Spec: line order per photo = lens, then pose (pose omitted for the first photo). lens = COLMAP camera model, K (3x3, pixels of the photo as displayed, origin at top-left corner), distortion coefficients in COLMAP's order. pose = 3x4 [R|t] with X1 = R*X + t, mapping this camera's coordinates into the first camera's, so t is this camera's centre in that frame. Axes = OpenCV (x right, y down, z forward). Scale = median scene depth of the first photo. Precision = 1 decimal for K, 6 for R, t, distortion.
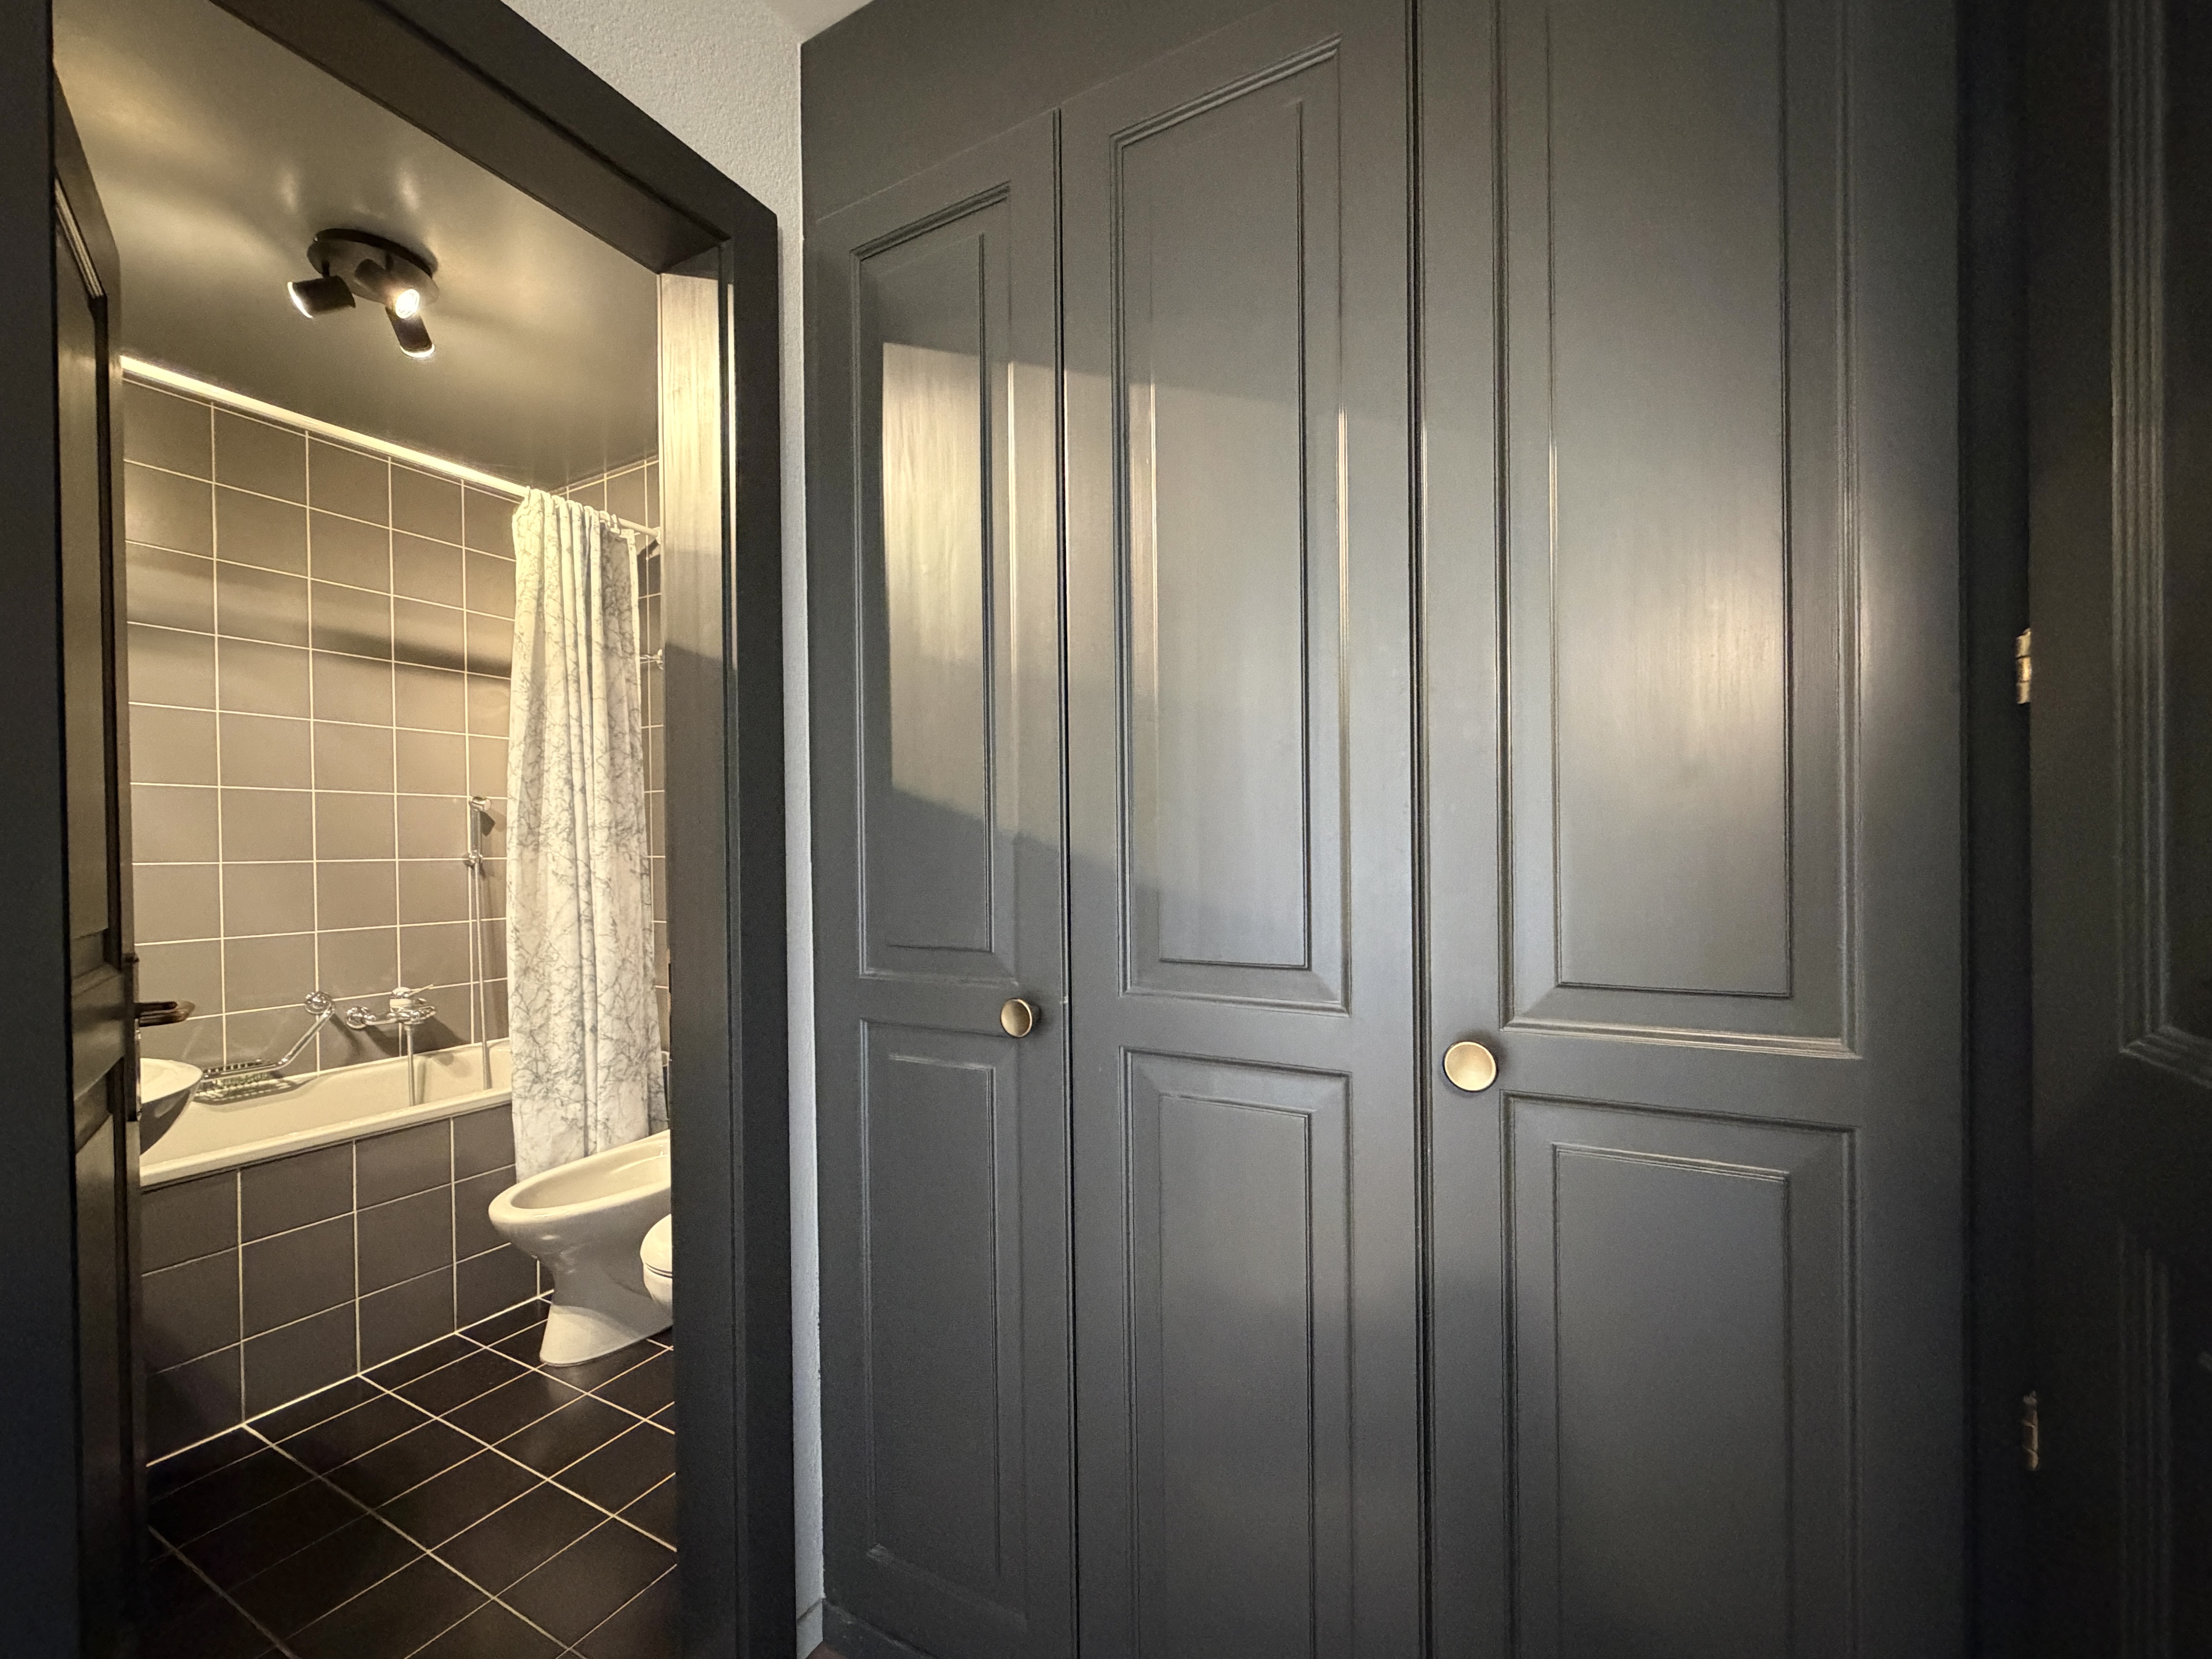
lens RADIAL K [[895.3, 0, 1092.0], [0, 895.3, 855.3], [0, 0, 1]] dist [0.000951, 0.000507]
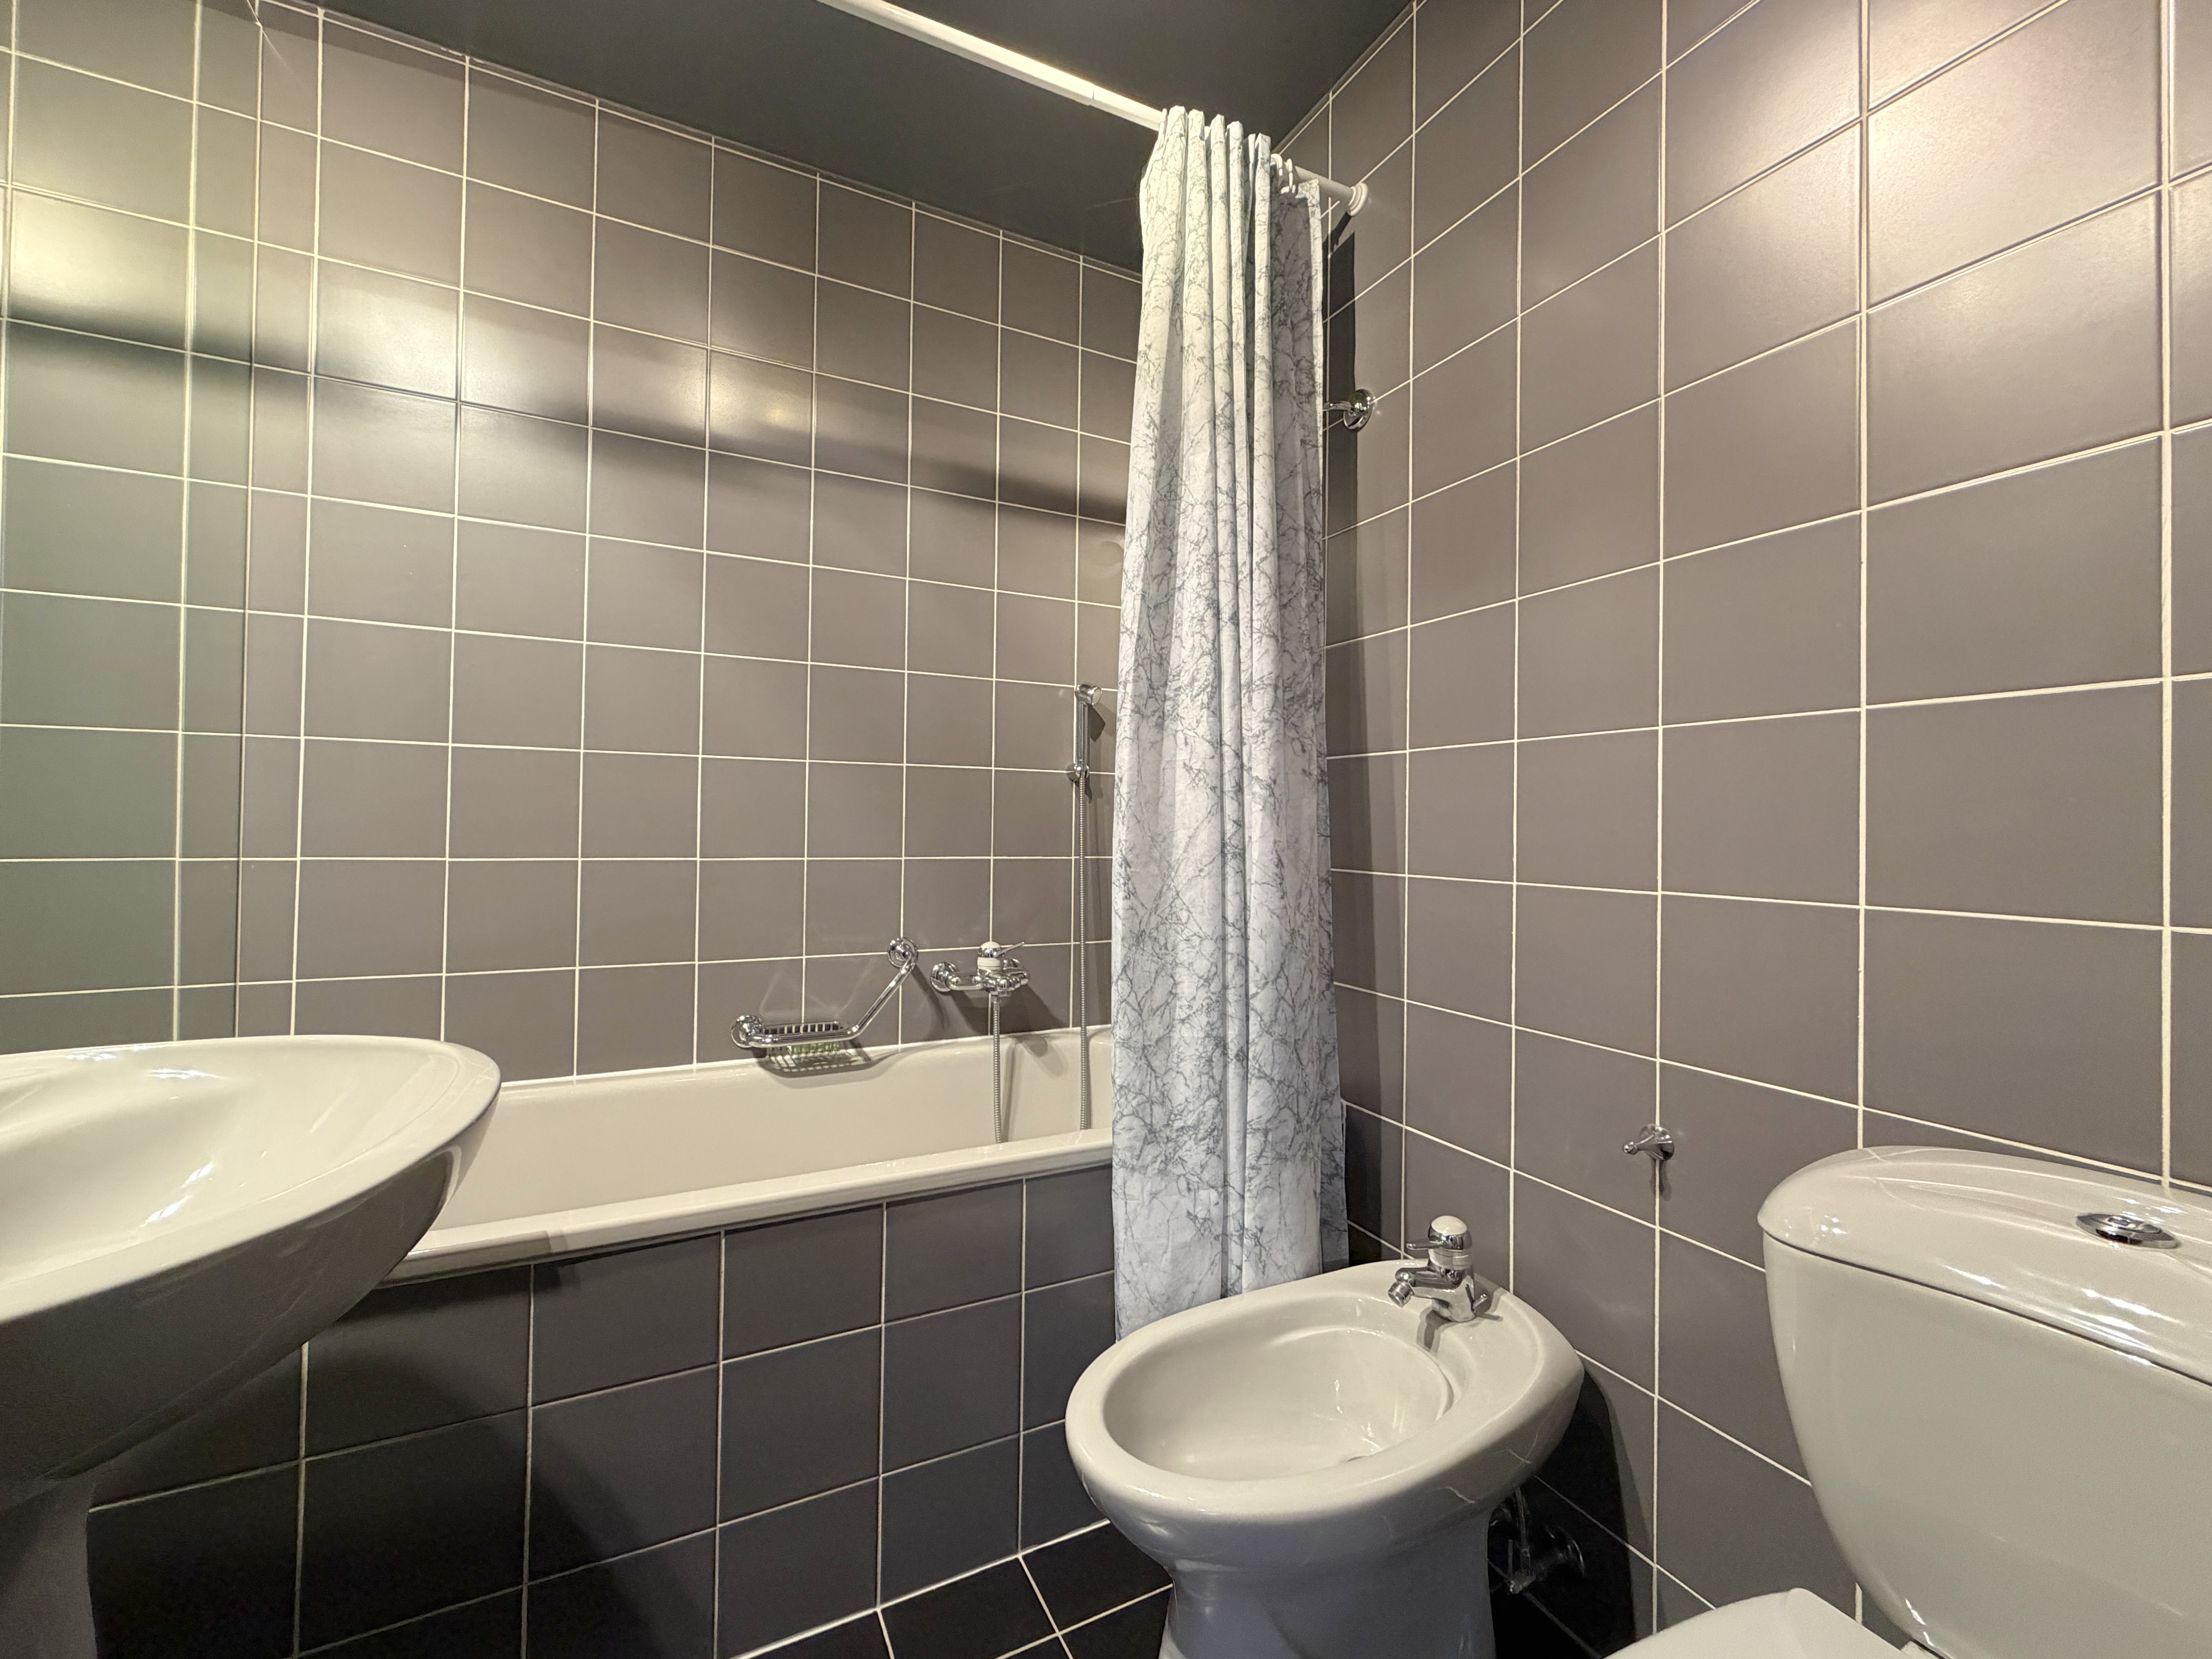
lens RADIAL K [[895.4, 0, 1100.0], [0, 895.4, 822.5], [0, 0, 1]] dist [0.000951, 0.000507]
pose [[0.824417, 0.020281, -0.565619, -0.321663], [-0.027648, 0.999608, -0.004455, 0.057596], [0.565307, 0.019311, 0.824654, 0.499524]]
